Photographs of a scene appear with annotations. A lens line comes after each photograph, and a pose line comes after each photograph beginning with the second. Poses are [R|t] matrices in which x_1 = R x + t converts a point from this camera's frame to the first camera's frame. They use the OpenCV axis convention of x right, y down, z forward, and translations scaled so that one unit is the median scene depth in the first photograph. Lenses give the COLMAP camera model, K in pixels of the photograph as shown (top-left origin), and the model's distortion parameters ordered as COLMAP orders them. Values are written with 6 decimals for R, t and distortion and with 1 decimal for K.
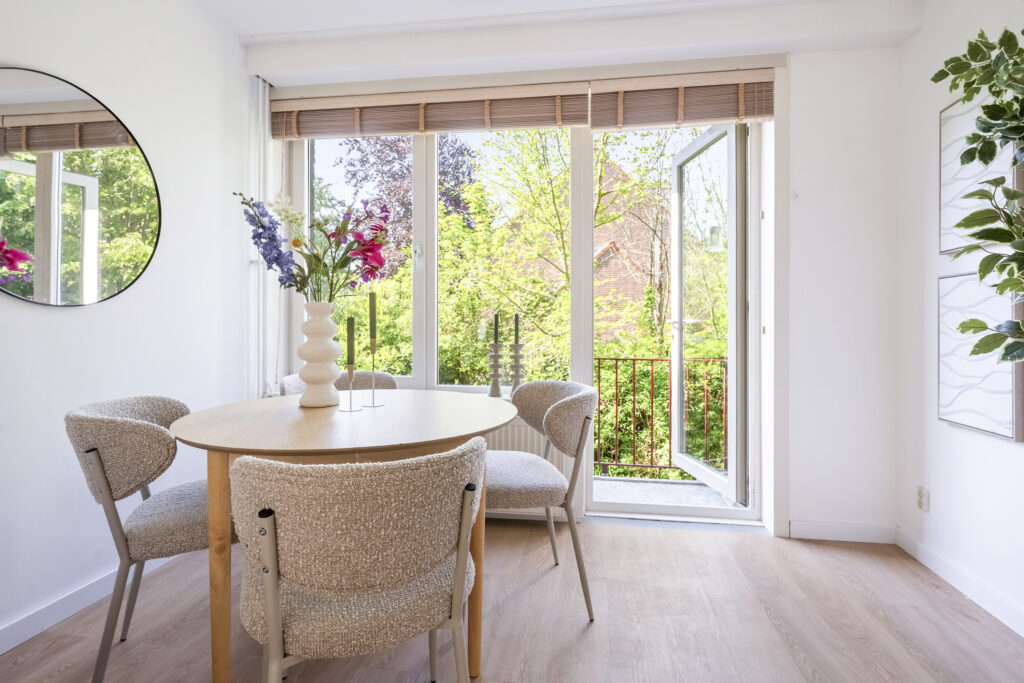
lens RADIAL K [[513.1, 0, 527.2], [0, 513.1, 328.8], [0, 0, 1]] dist [-0.008744, 0.004567]
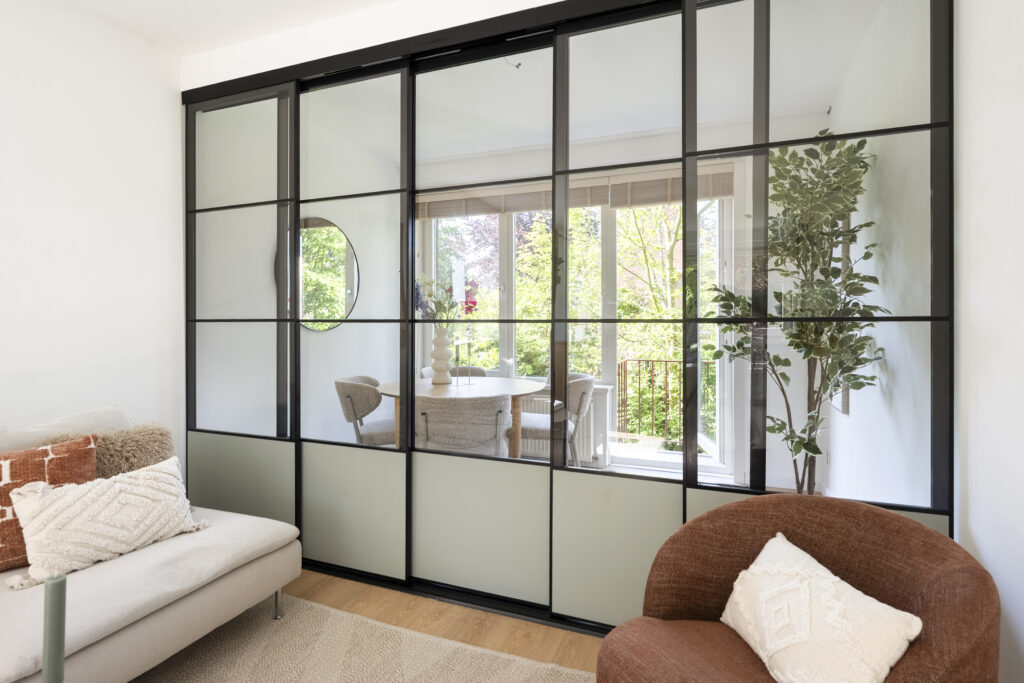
lens RADIAL K [[513.1, 0, 524.3], [0, 513.1, 330.7], [0, 0, 1]] dist [-0.008744, 0.004567]
pose [[0.975077, -0.000691, -0.221867, 0.265277], [0.001001, 0.999999, 0.001286, -0.038542], [0.221865, -0.001476, 0.975076, -0.661055]]
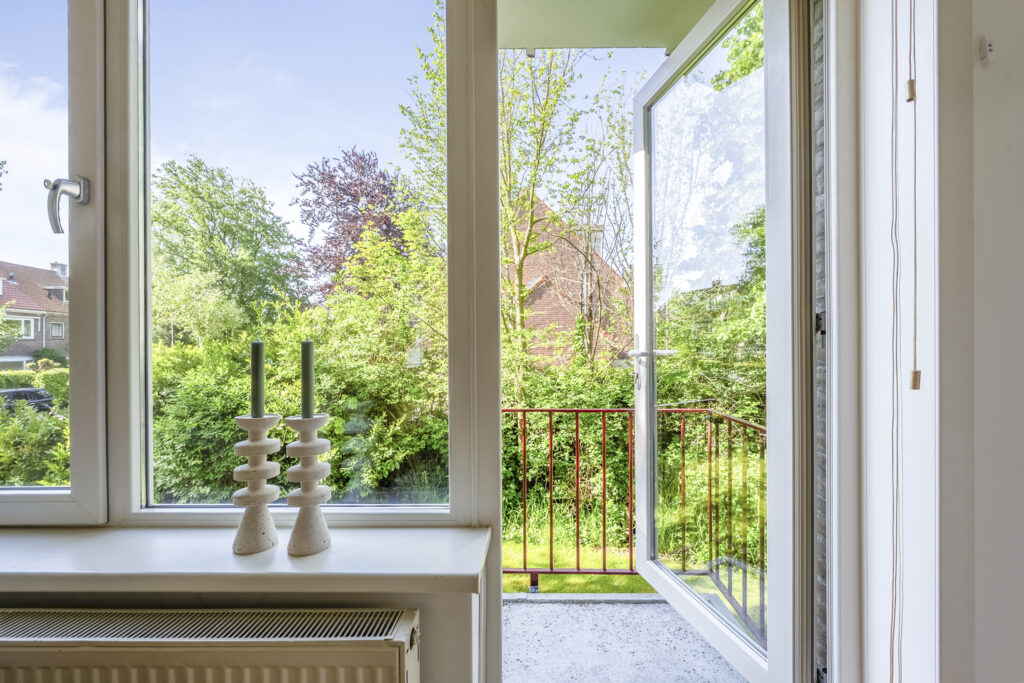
lens RADIAL K [[425.3, 0, 539.7], [0, 425.3, 352.9], [0, 0, 1]] dist [-0.017421, 0.001523]
pose [[0.988826, -0.006571, 0.148932, 0.150540], [0.007186, 0.999968, -0.003596, -0.023204], [-0.148904, 0.004626, 0.988841, 0.865265]]
